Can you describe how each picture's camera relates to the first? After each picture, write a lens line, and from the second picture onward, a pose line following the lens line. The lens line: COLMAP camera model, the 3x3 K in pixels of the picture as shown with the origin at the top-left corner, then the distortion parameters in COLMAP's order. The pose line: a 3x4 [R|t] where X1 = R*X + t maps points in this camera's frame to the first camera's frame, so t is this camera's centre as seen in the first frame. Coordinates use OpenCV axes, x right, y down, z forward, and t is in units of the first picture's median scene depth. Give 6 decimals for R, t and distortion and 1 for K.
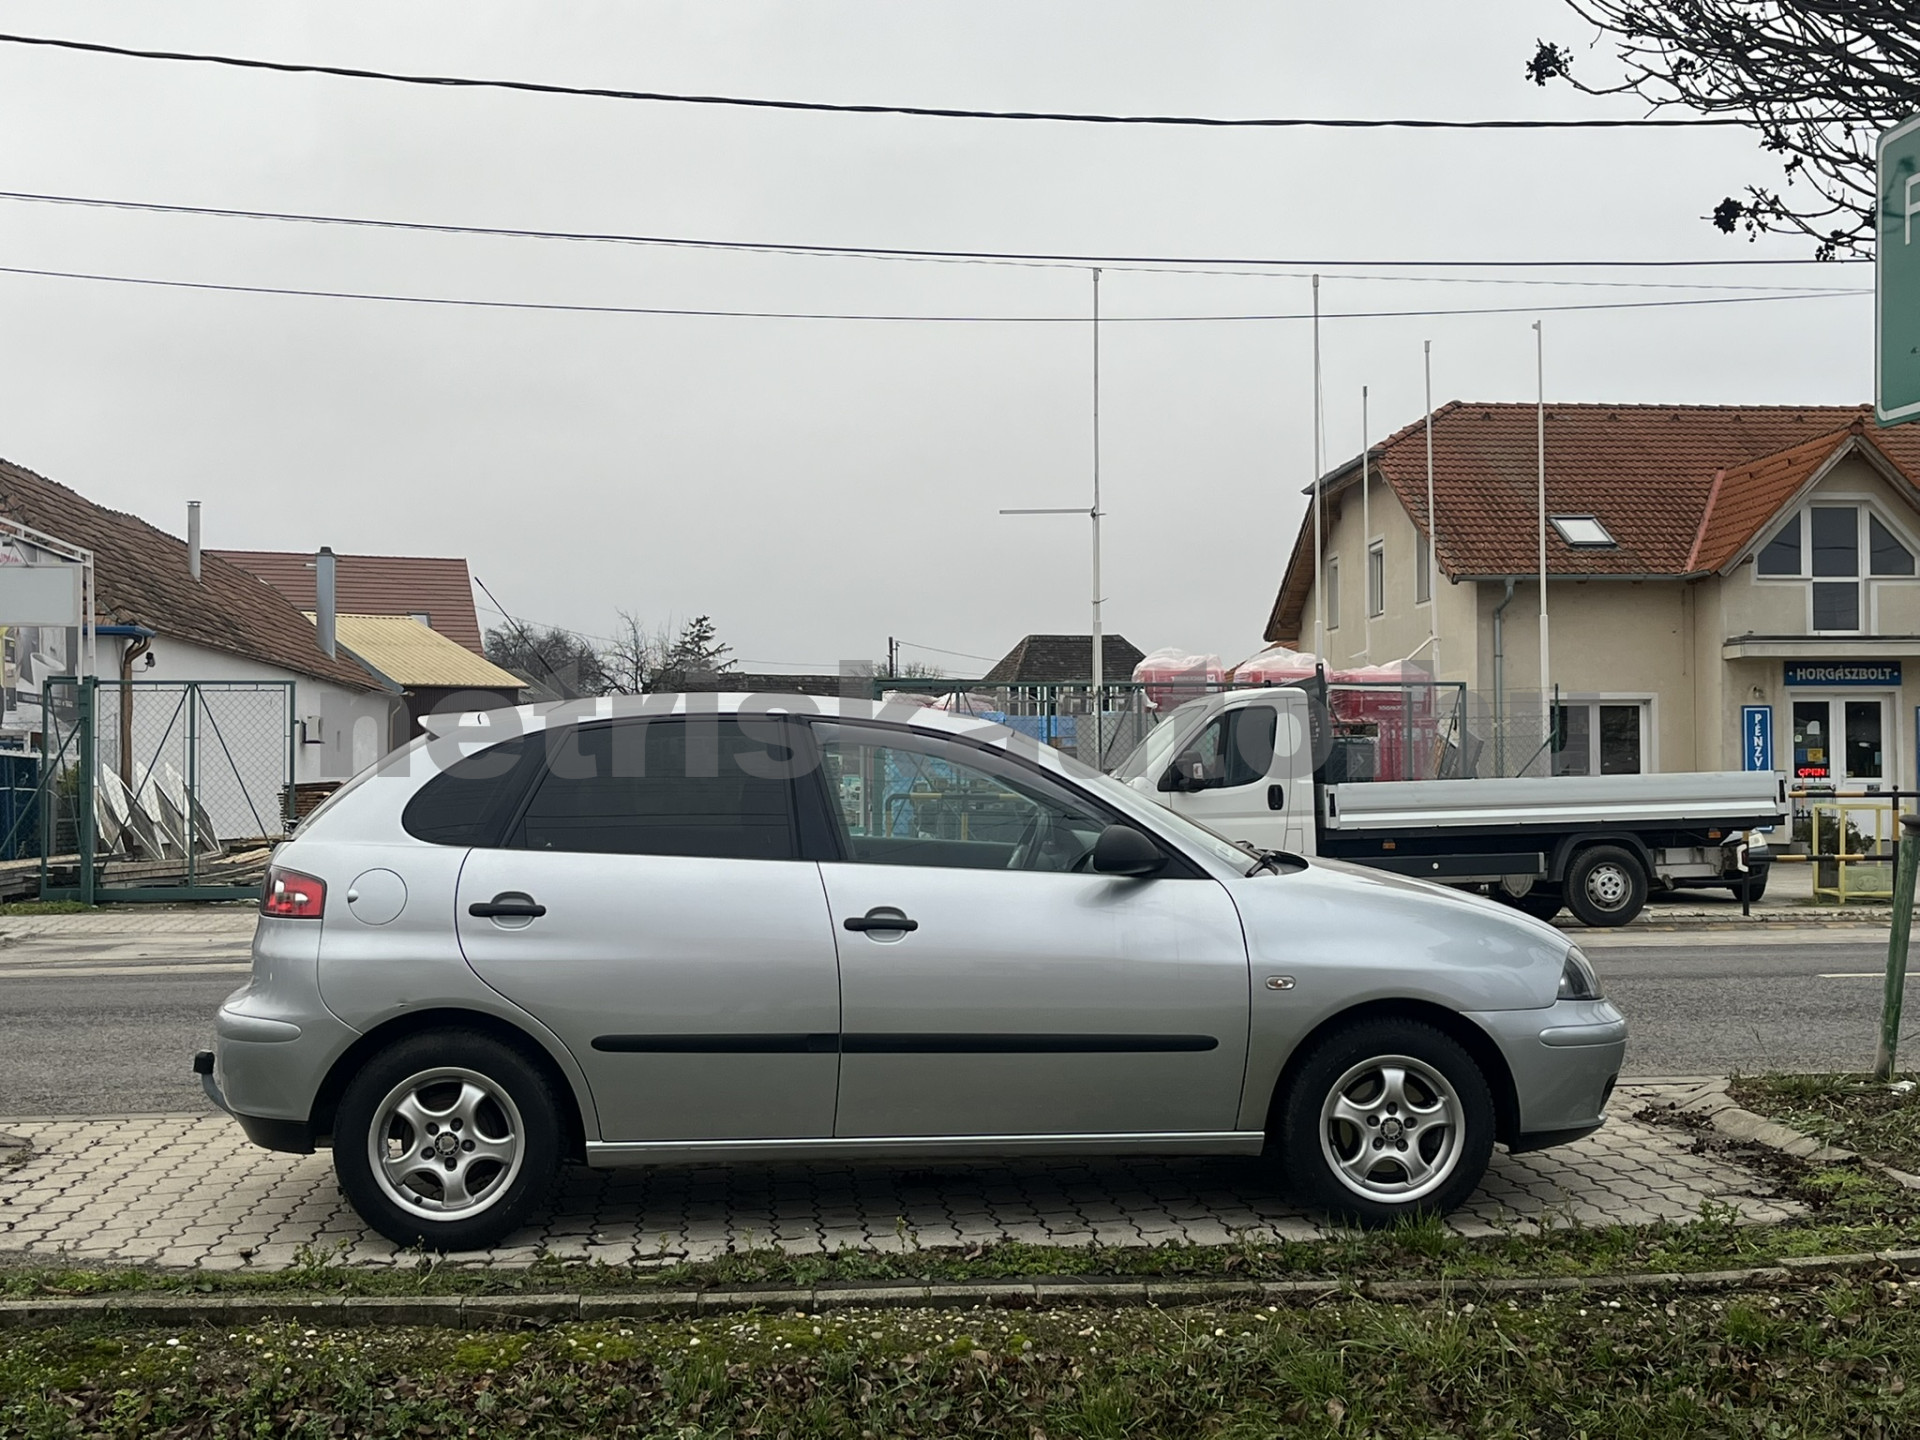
lens RADIAL K [[2300.7, 0, 963.9], [0, 2300.7, 719.1], [0, 0, 1]] dist [0.040184, 0.000000]
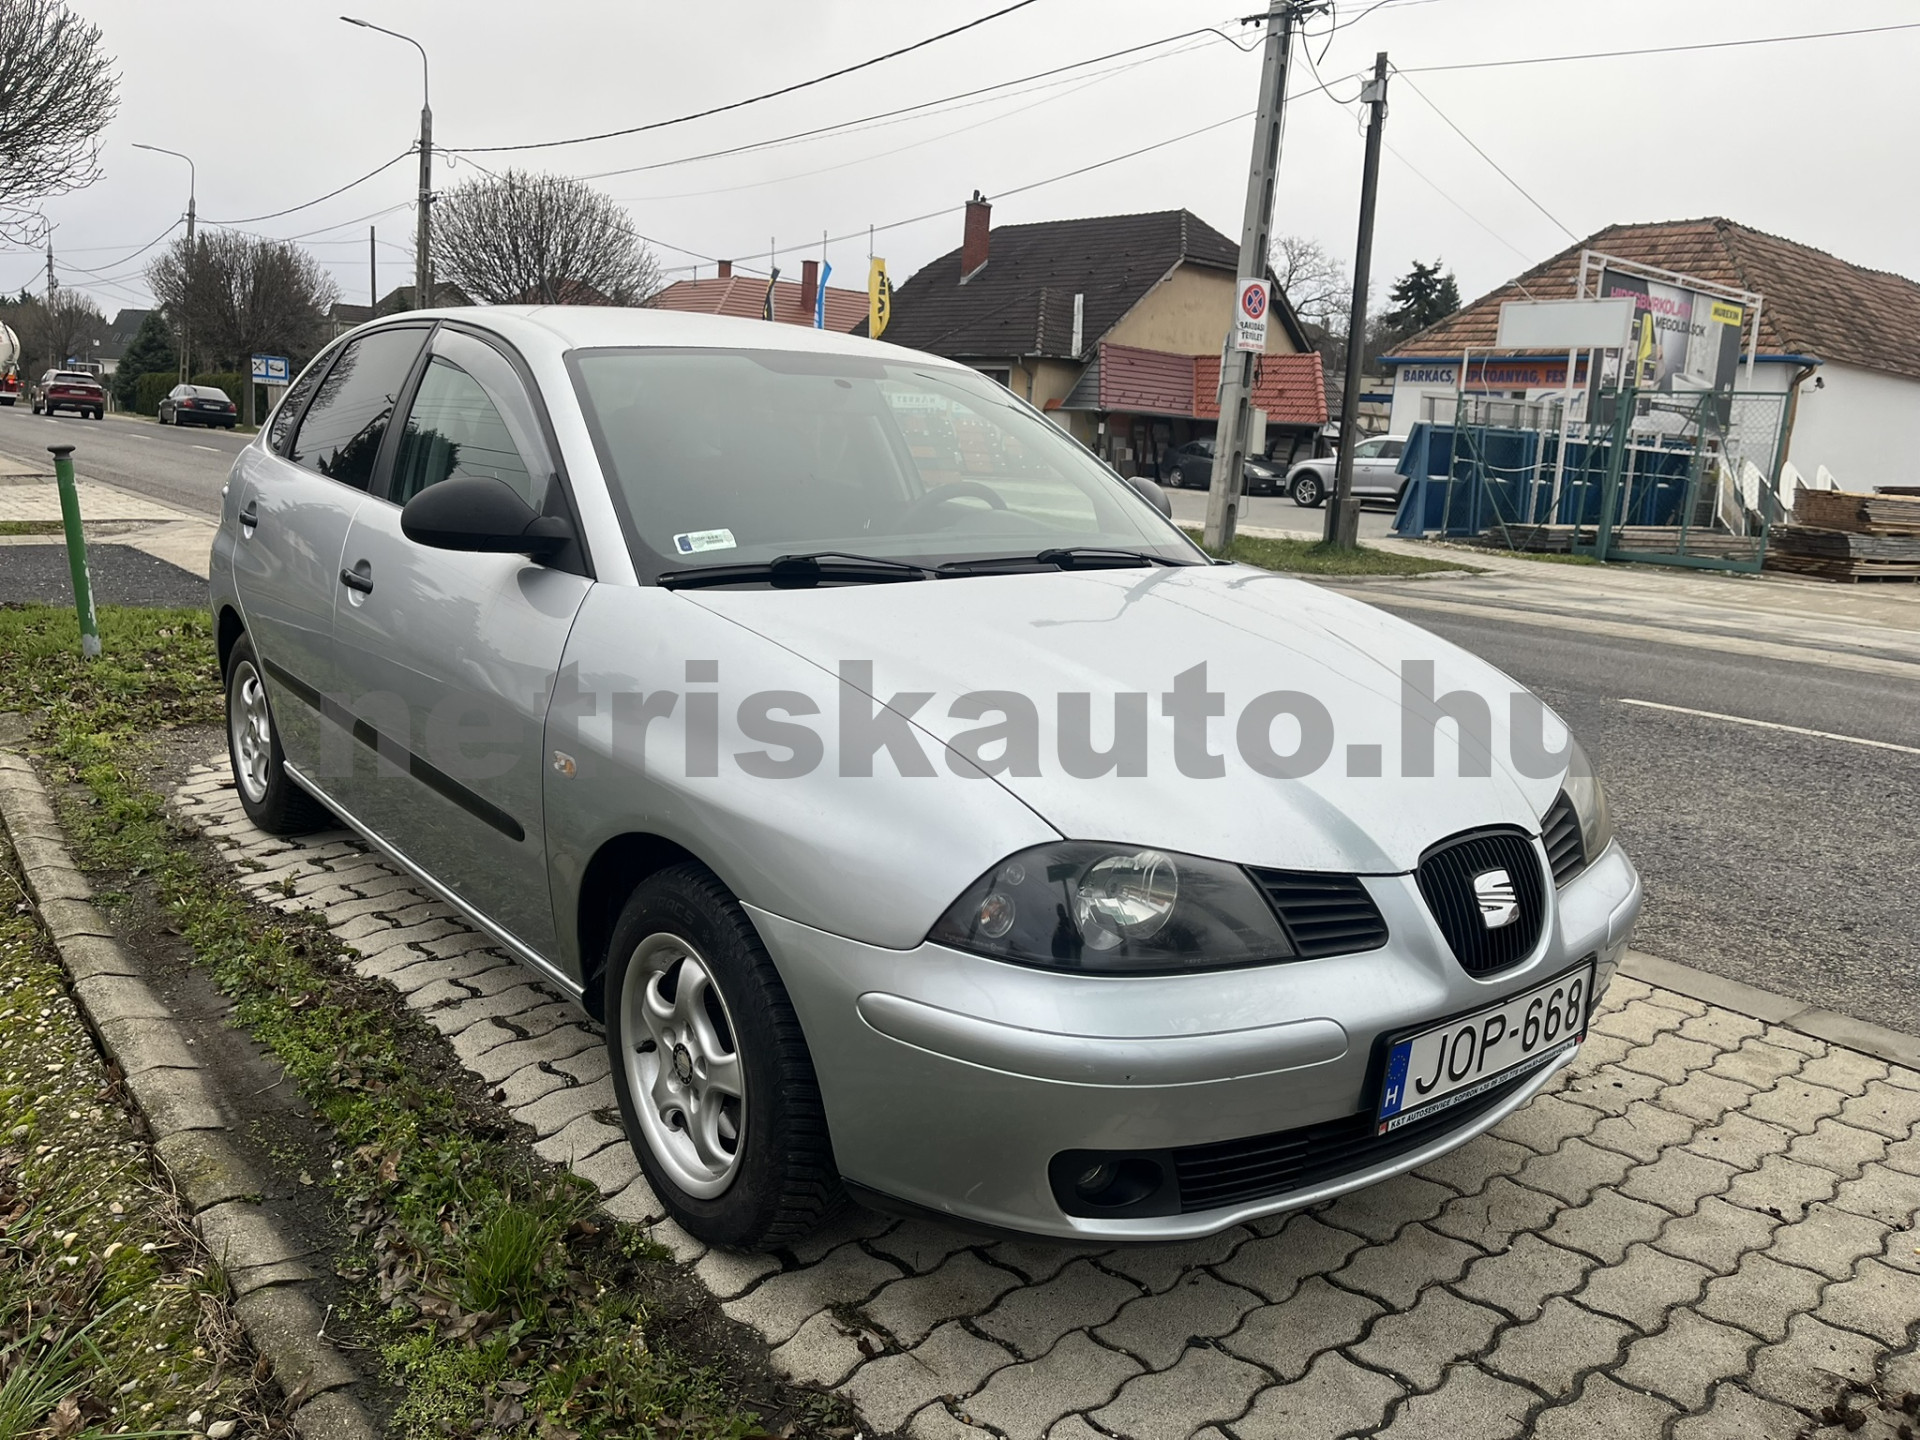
lens RADIAL K [[1445.5, 0, 974.4], [0, 1445.5, 723.8], [0, 0, 1]] dist [0.064976, -0.081482]
pose [[0.551246, 0.200124, -0.809986, 0.125066], [-0.039311, 0.975960, 0.214377, 0.004899], [0.833416, -0.086333, 0.545861, 0.220882]]
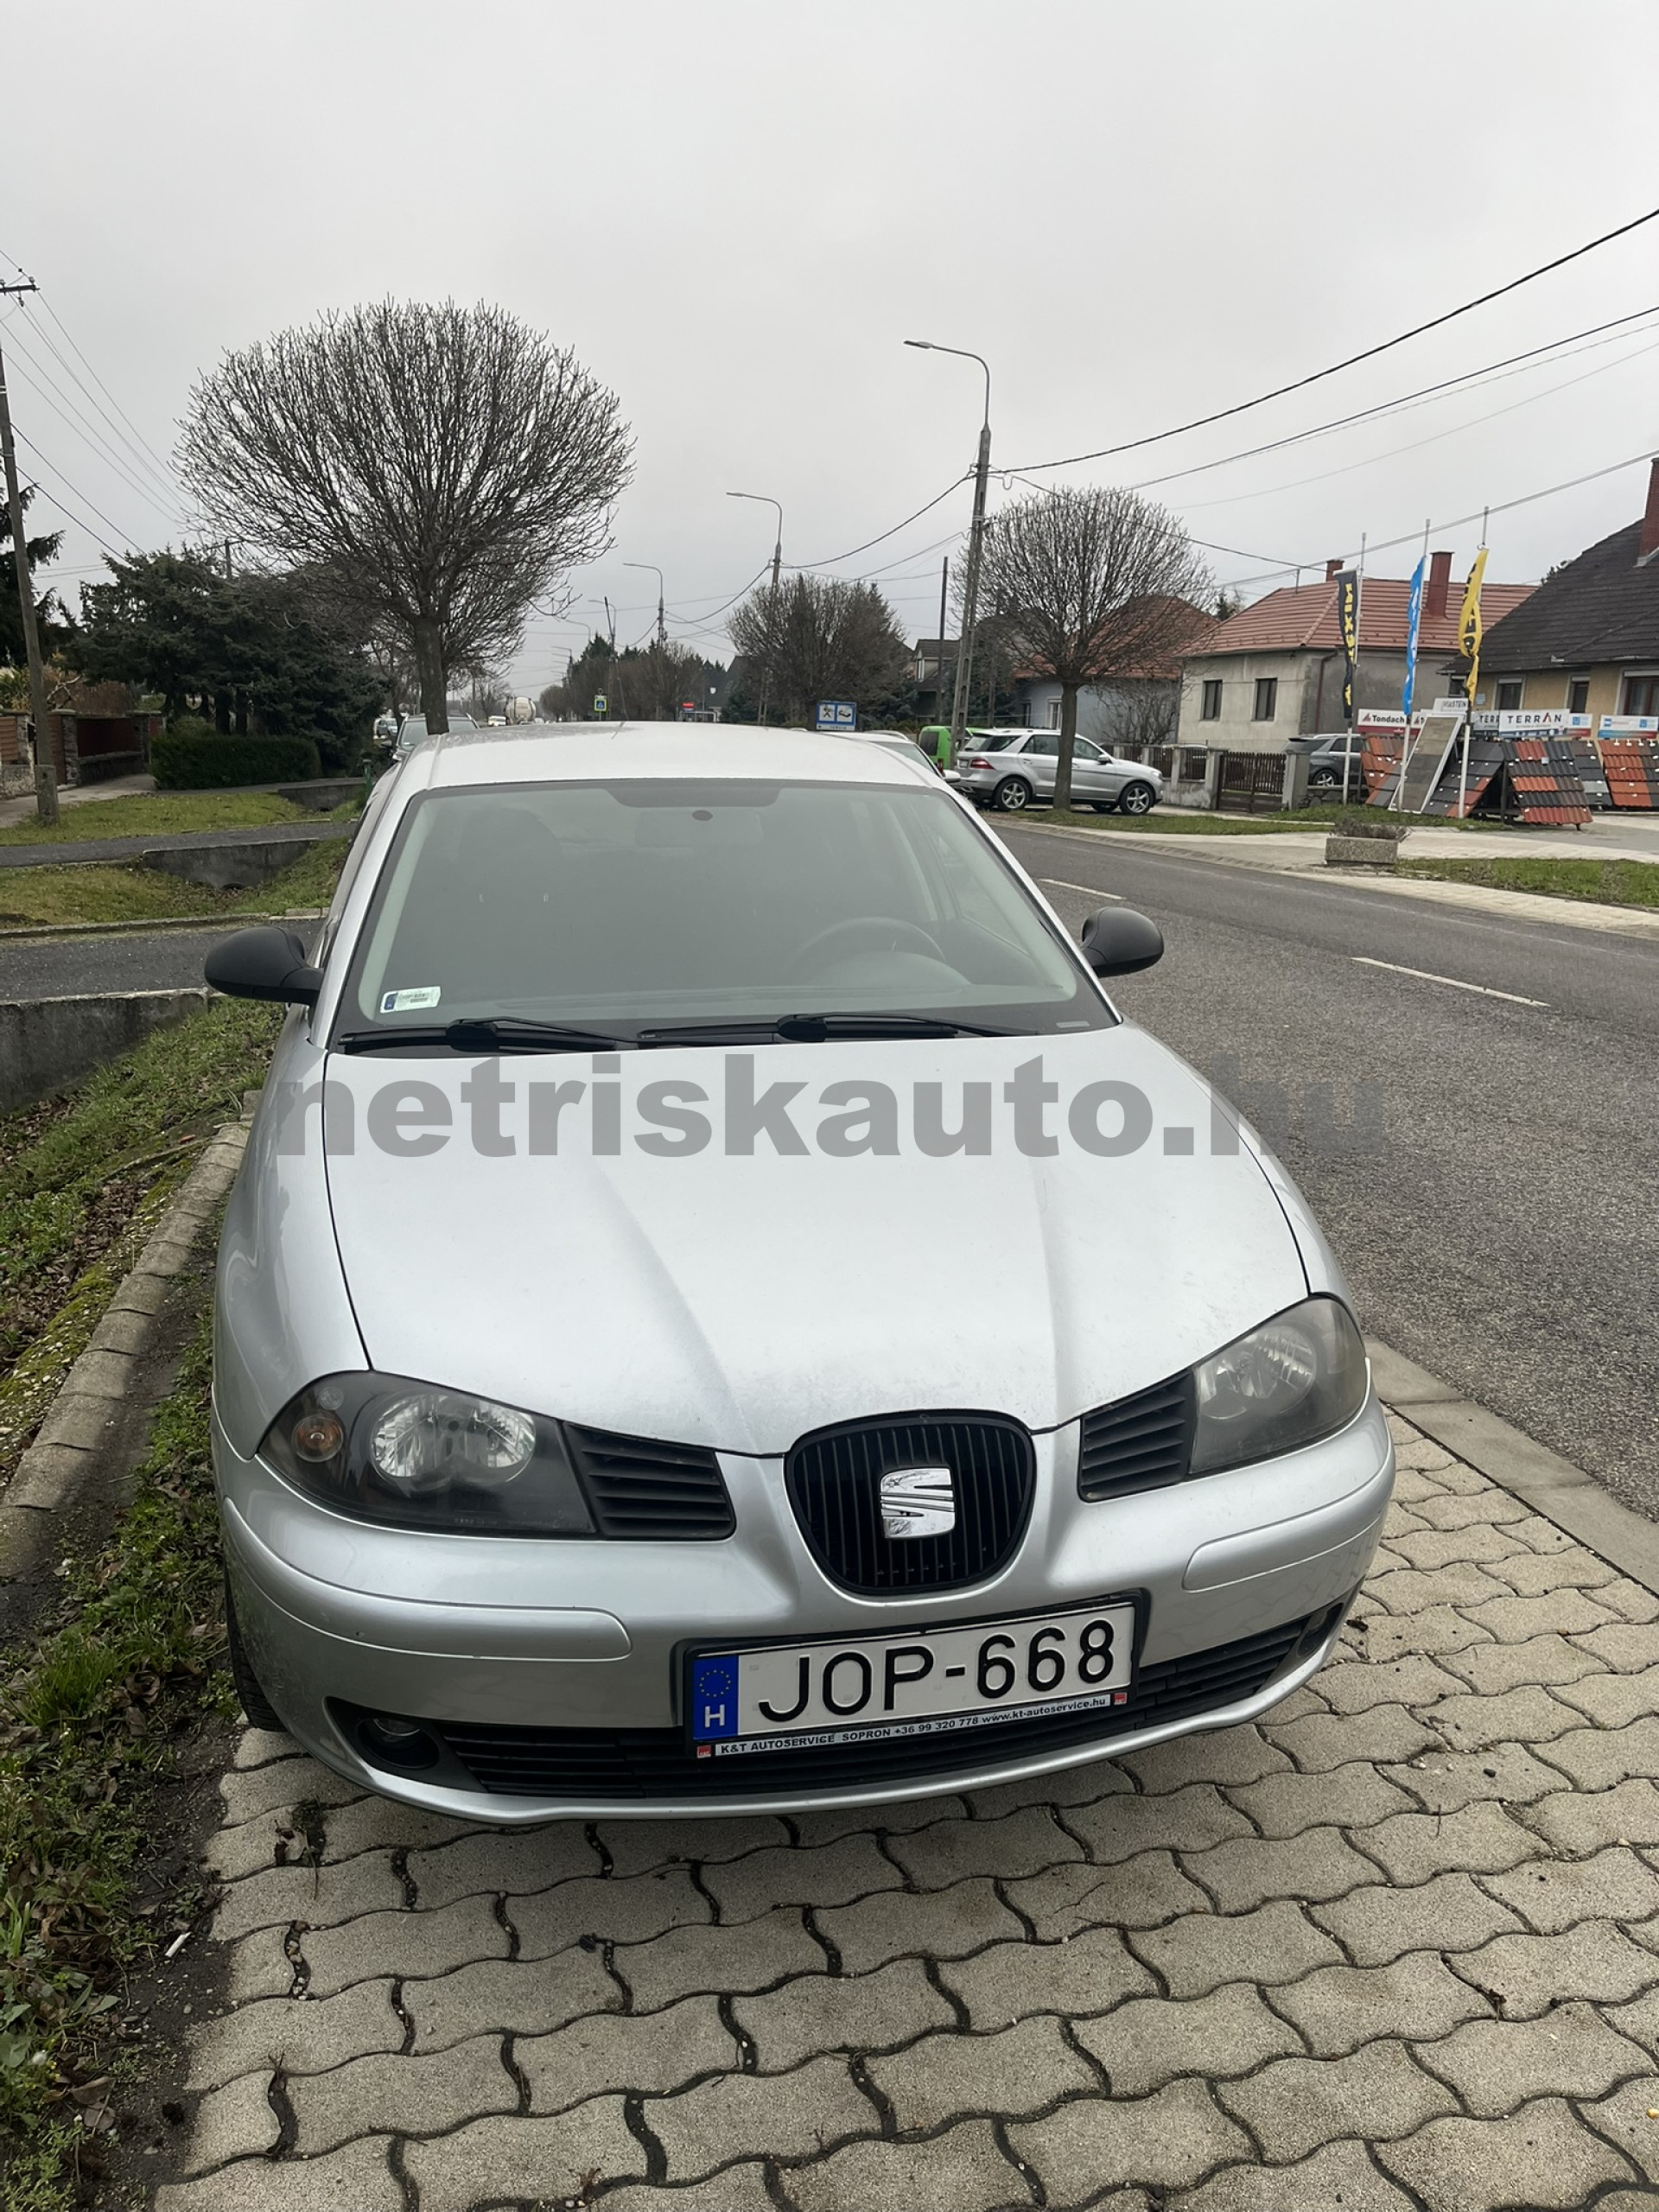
lens RADIAL K [[1665.3, 0, 825.5], [0, 1665.3, 1108.4], [0, 0, 1]] dist [0.064976, -0.081482]
pose [[0.127009, 0.227107, -0.965552, 0.146343], [-0.004606, 0.973560, 0.228384, -0.004258], [0.991891, -0.024560, 0.124697, 0.276081]]
